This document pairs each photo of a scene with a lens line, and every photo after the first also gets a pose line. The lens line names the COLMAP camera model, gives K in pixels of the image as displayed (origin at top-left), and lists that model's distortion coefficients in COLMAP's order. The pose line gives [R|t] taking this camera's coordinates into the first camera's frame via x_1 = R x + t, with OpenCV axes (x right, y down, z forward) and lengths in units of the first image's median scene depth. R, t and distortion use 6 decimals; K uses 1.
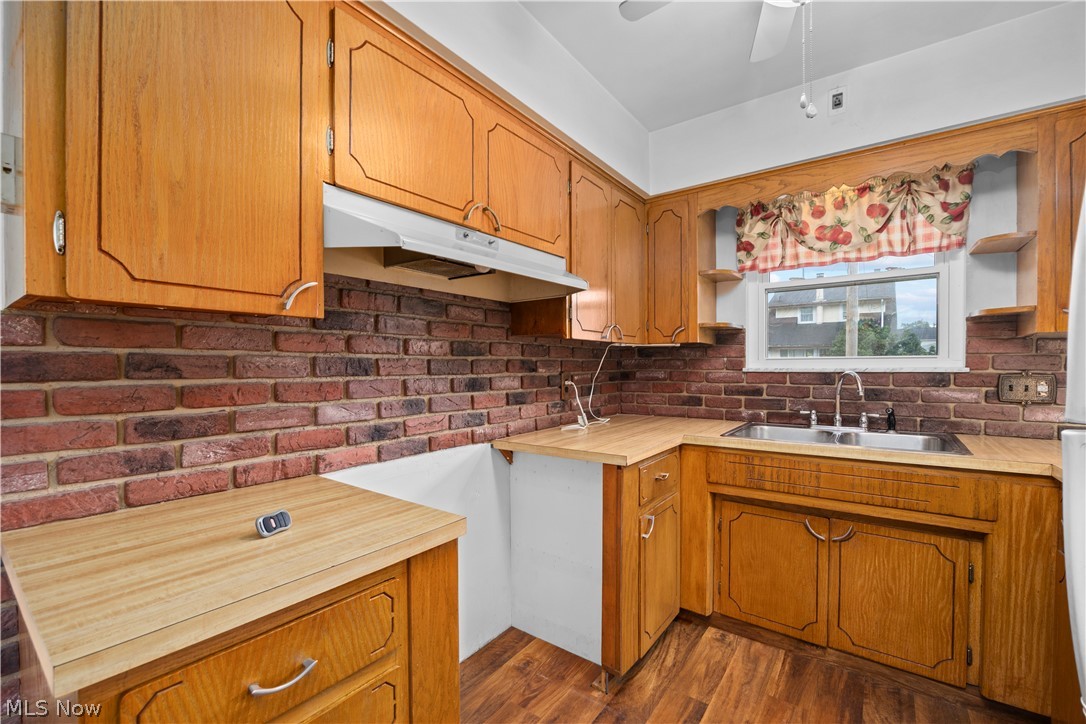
lens RADIAL K [[465.0, 0, 536.9], [0, 465.0, 372.2], [0, 0, 1]] dist [-0.014347, 0.000389]
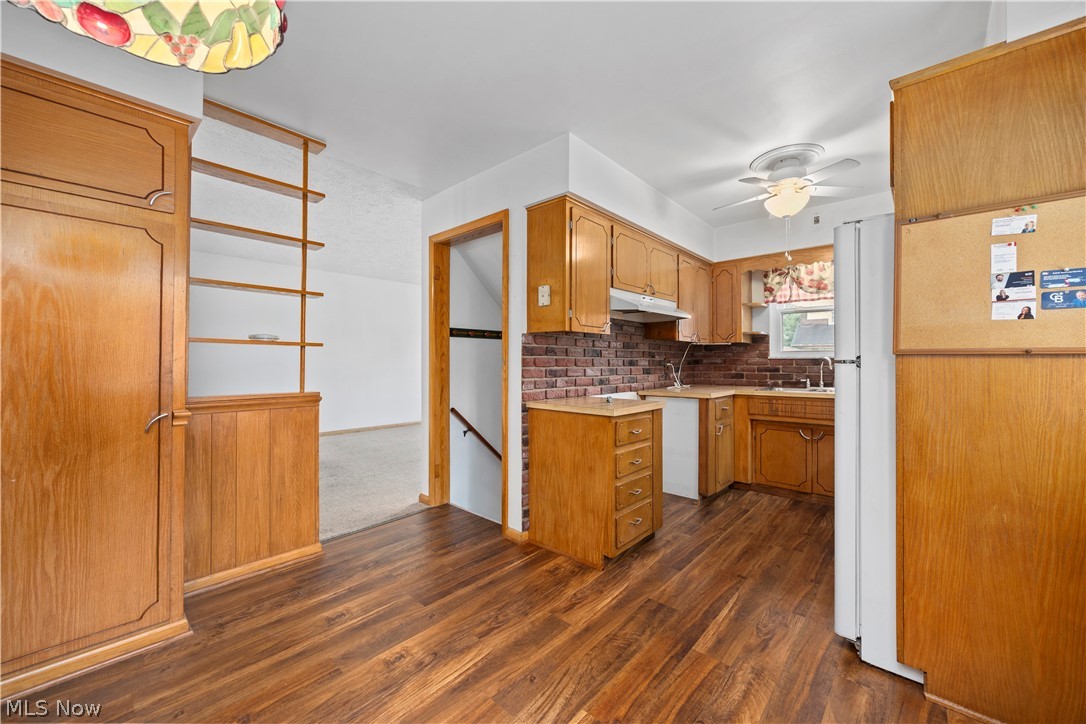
lens RADIAL K [[426.5, 0, 543.0], [0, 426.5, 361.3], [0, 0, 1]] dist [0.004570, -0.000189]
pose [[0.996445, 0.002331, -0.084219, -0.381504], [-0.003787, 0.999846, -0.017142, 0.055313], [0.084167, 0.017400, 0.996300, -0.966007]]
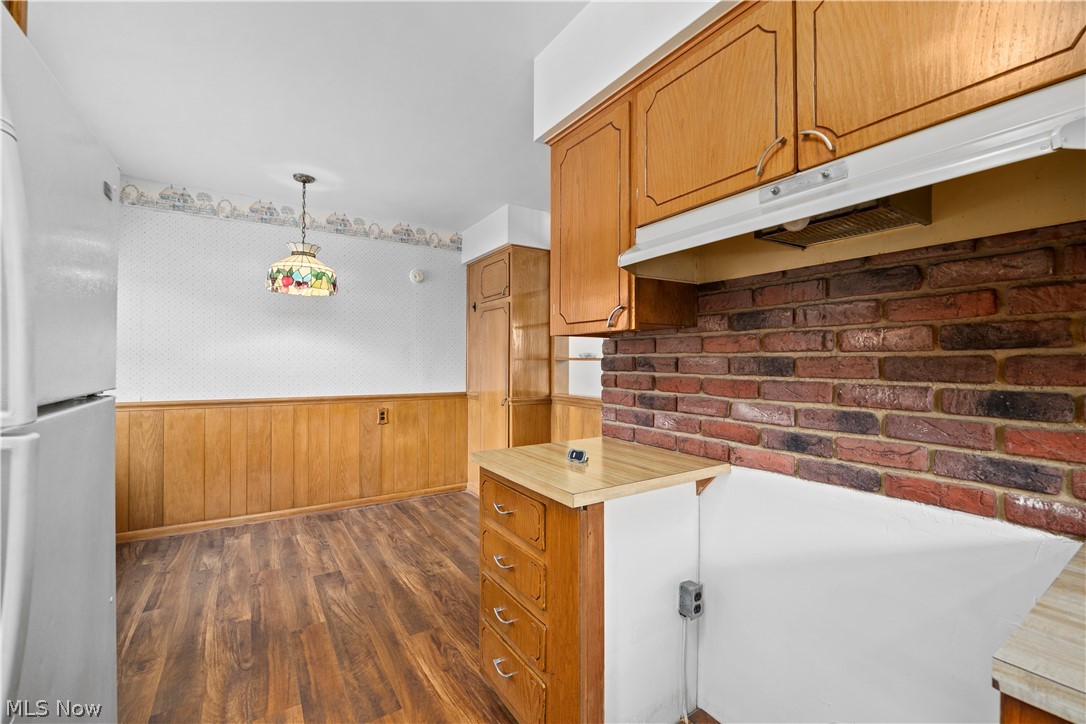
lens RADIAL K [[465.0, 0, 546.5], [0, 465.0, 357.5], [0, 0, 1]] dist [-0.014347, 0.000389]
pose [[-0.348830, -0.010105, -0.937132, 0.531216], [-0.019239, 0.999808, -0.003620, -0.013897], [0.936989, 0.016767, -0.348957, 0.727506]]
